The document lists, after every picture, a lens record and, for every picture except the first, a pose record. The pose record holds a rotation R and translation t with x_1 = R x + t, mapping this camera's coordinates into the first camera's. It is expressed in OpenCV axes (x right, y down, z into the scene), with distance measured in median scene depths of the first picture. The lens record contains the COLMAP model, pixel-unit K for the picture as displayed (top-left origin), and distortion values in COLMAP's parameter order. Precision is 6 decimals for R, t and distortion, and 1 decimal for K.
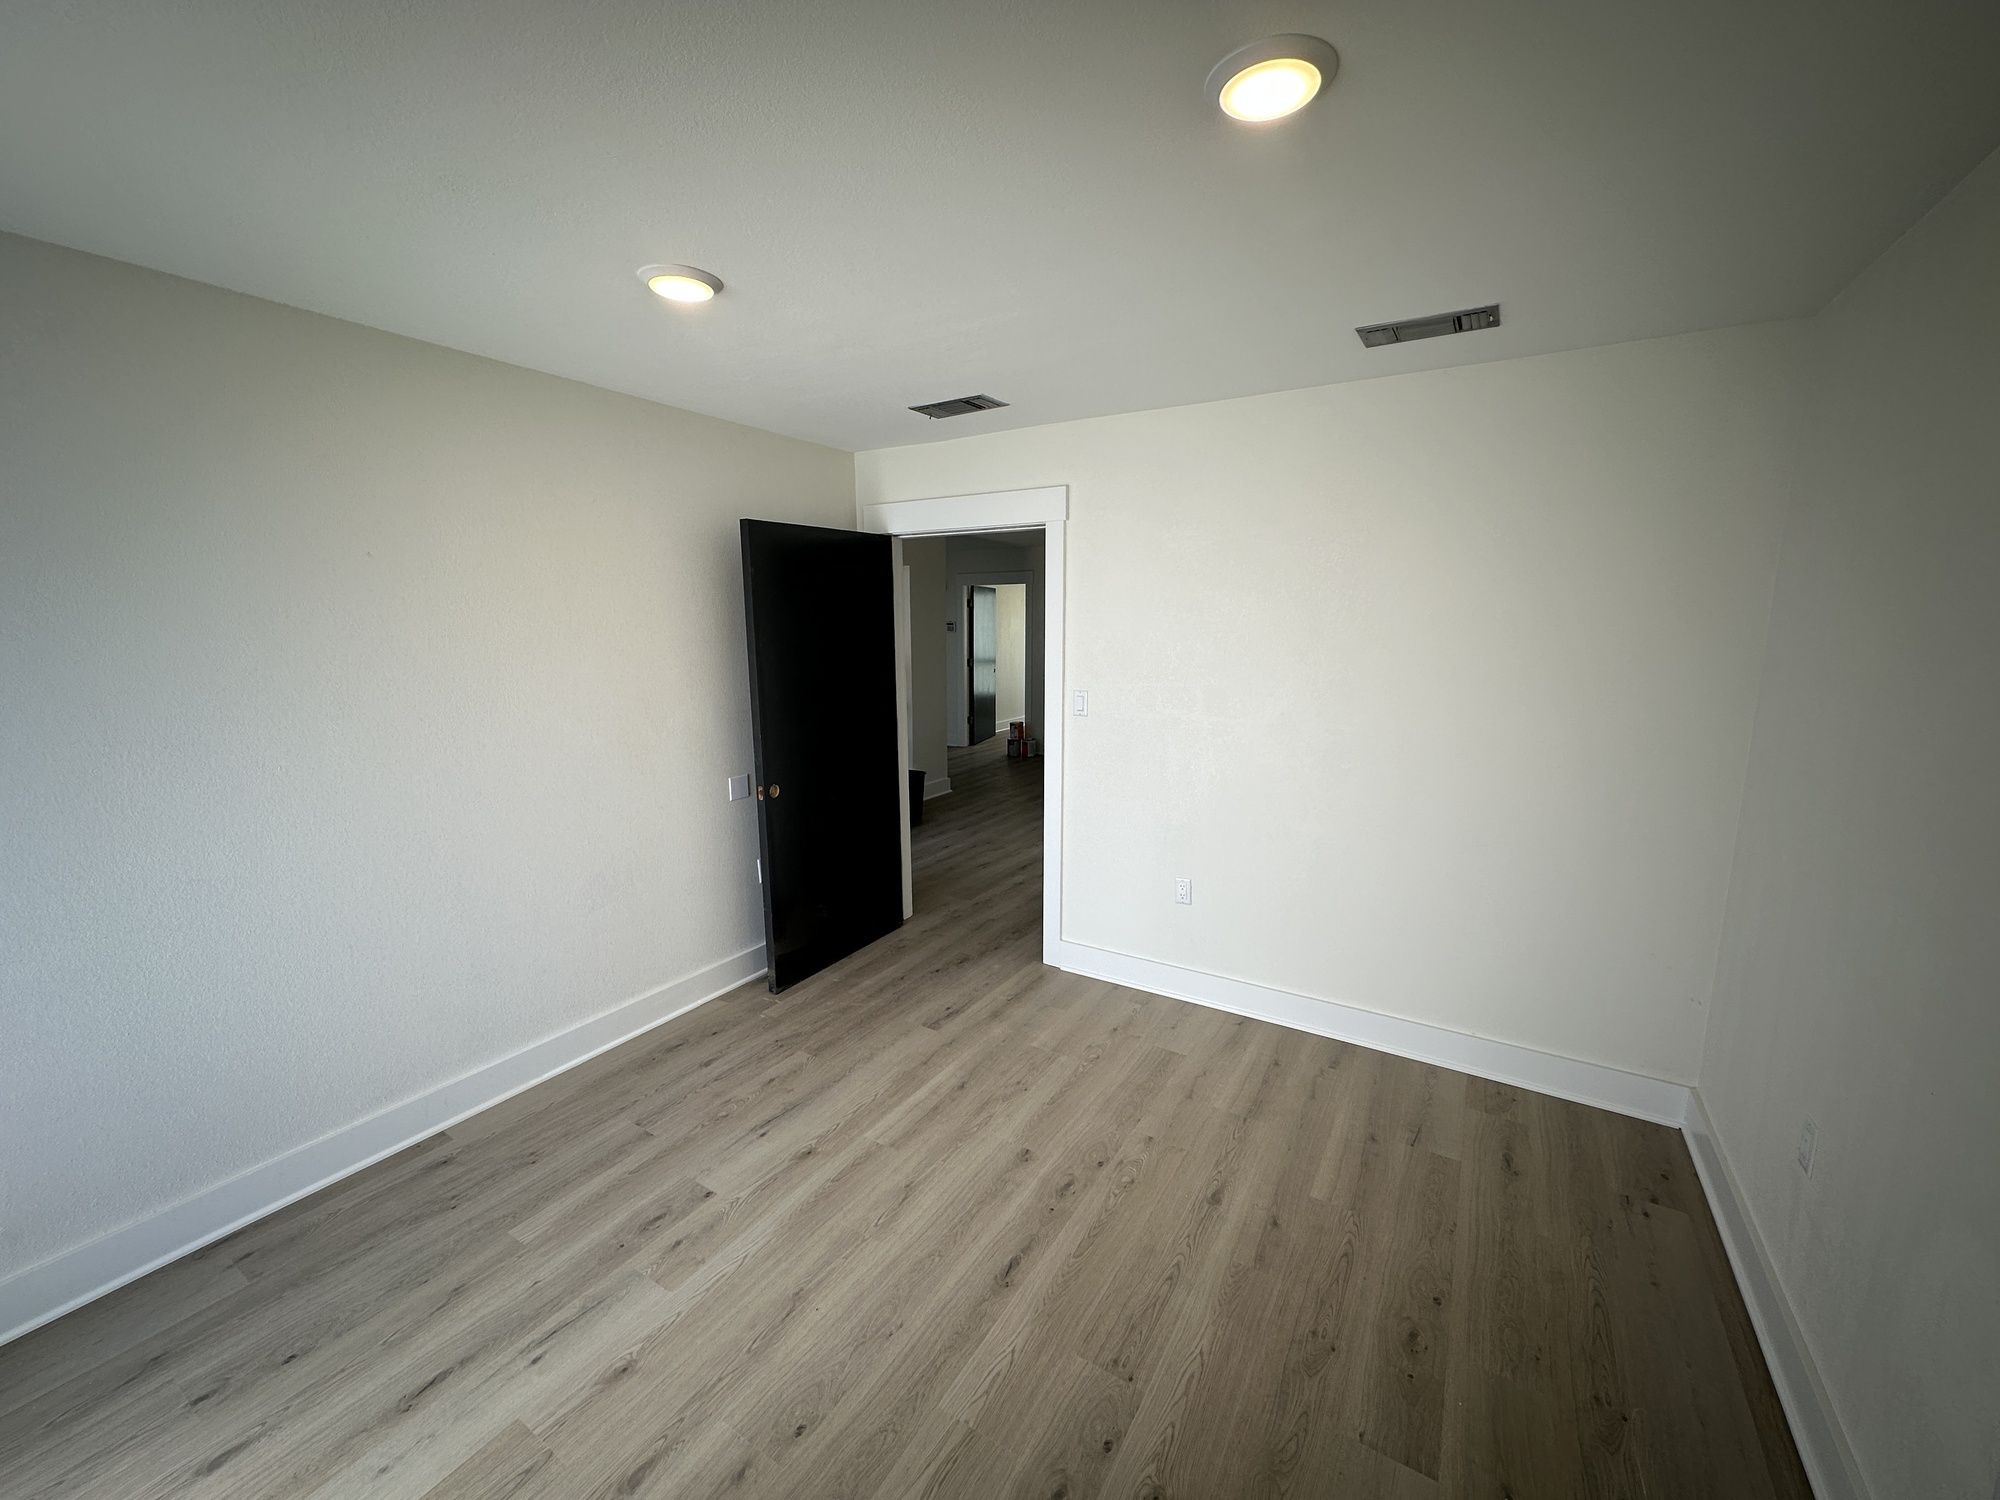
lens RADIAL K [[794.2, 0, 1000.0], [0, 794.2, 750.0], [0, 0, 1]] dist [0.003093, -0.000270]
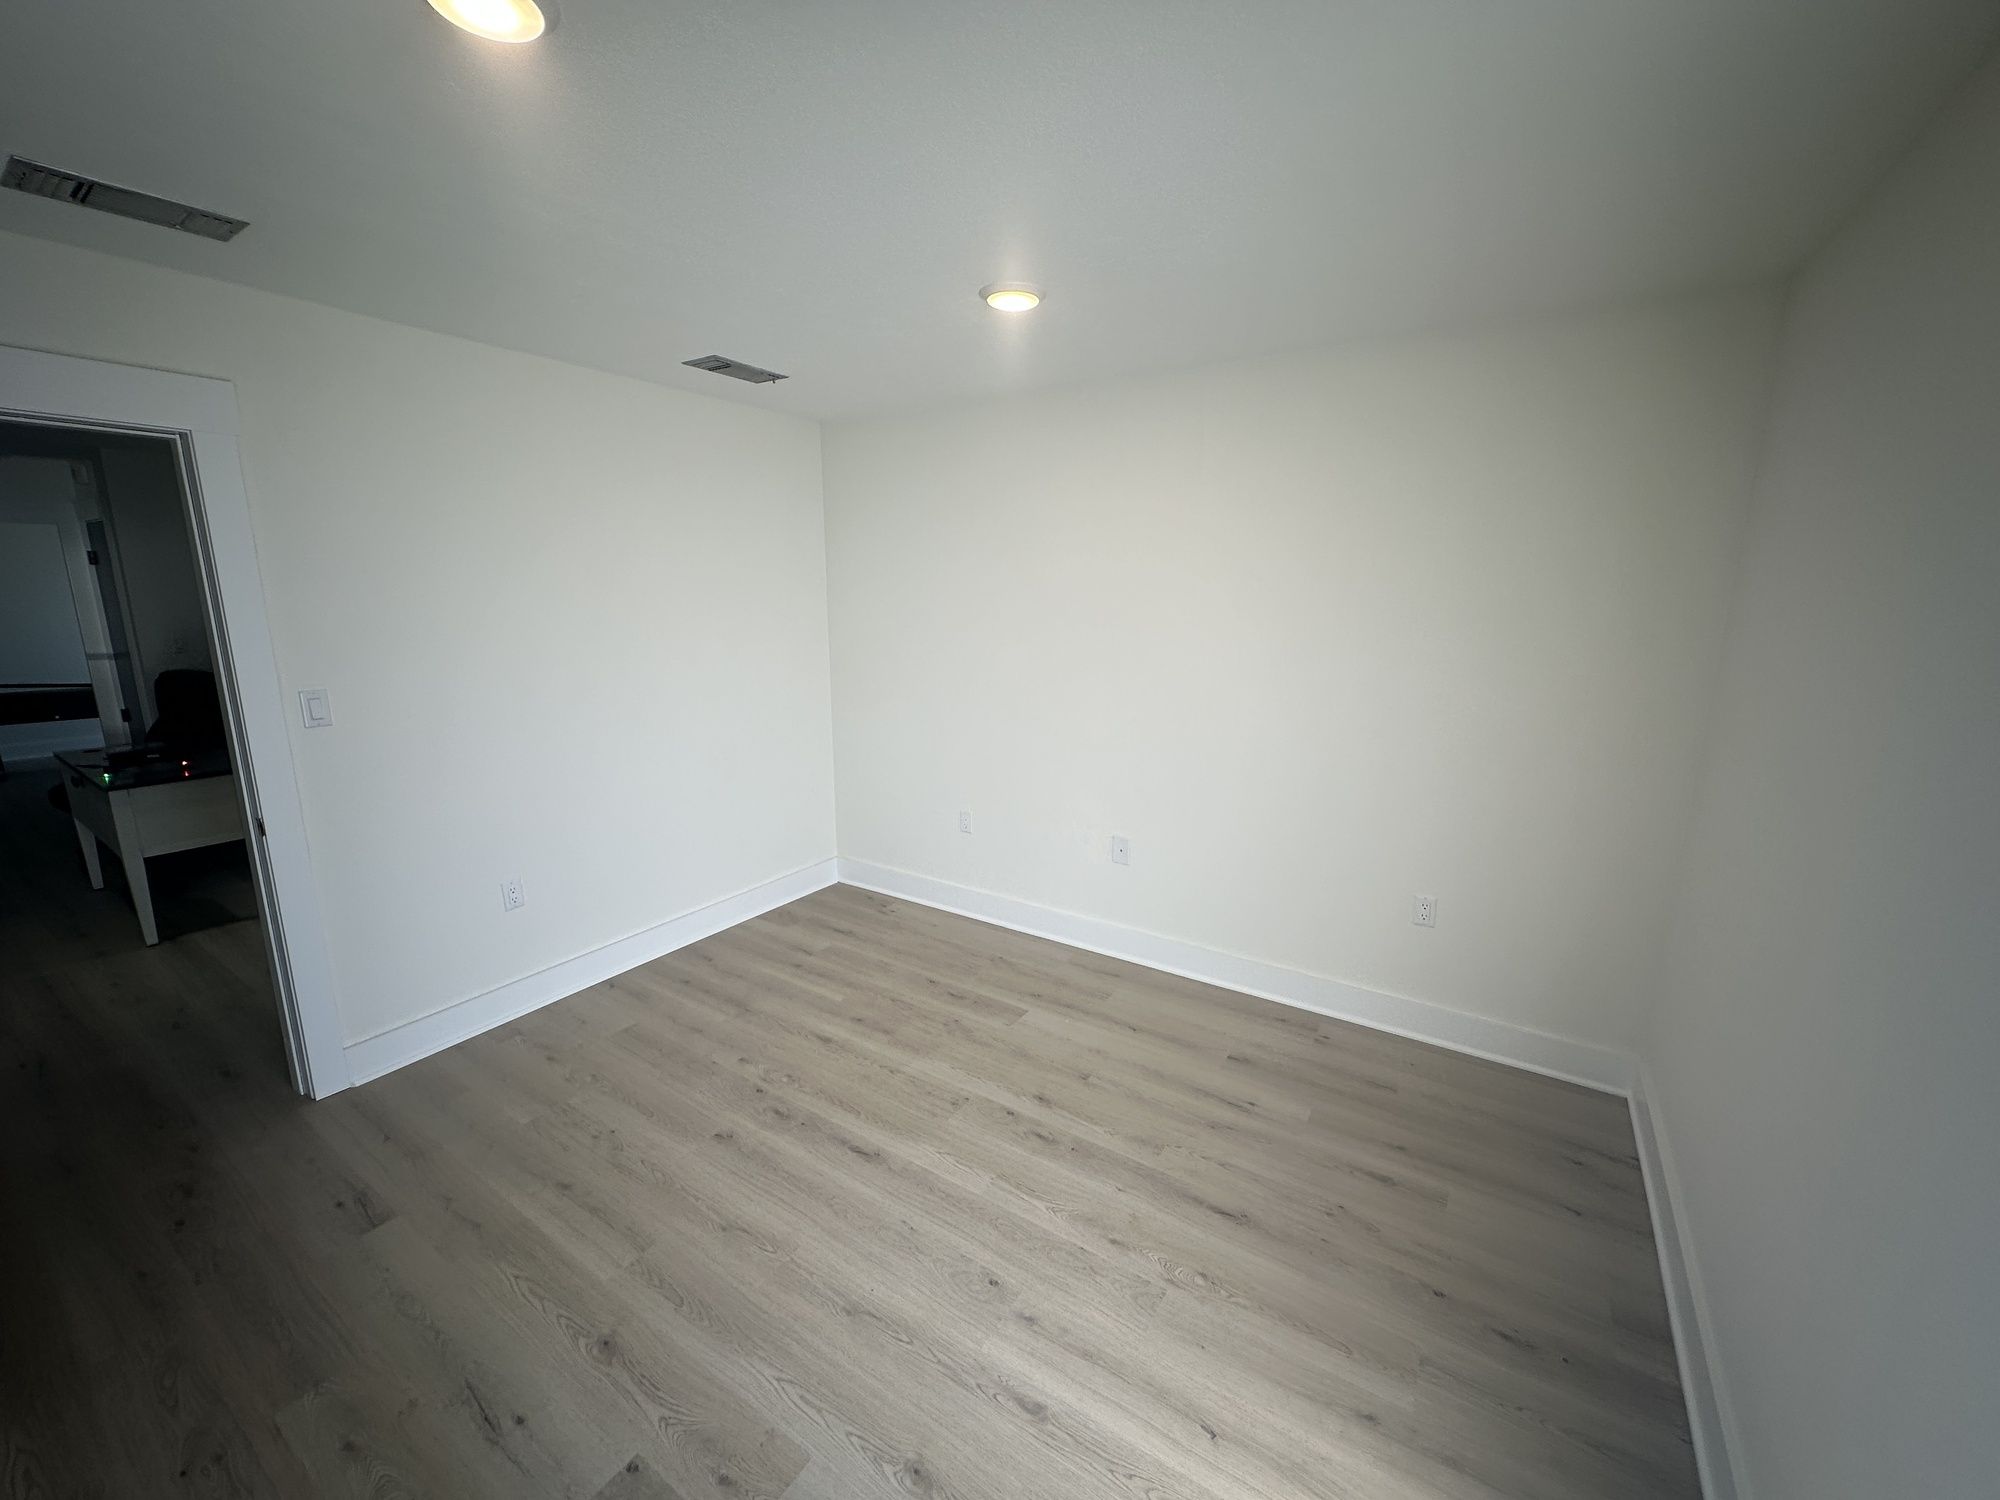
lens RADIAL K [[794.2, 0, 1000.0], [0, 794.2, 750.0], [0, 0, 1]] dist [0.003093, -0.000270]
pose [[0.029037, -0.204205, 0.978497, -1.144521], [0.164176, 0.966591, 0.196848, -0.121596], [-0.986004, 0.154929, 0.061593, 0.739107]]
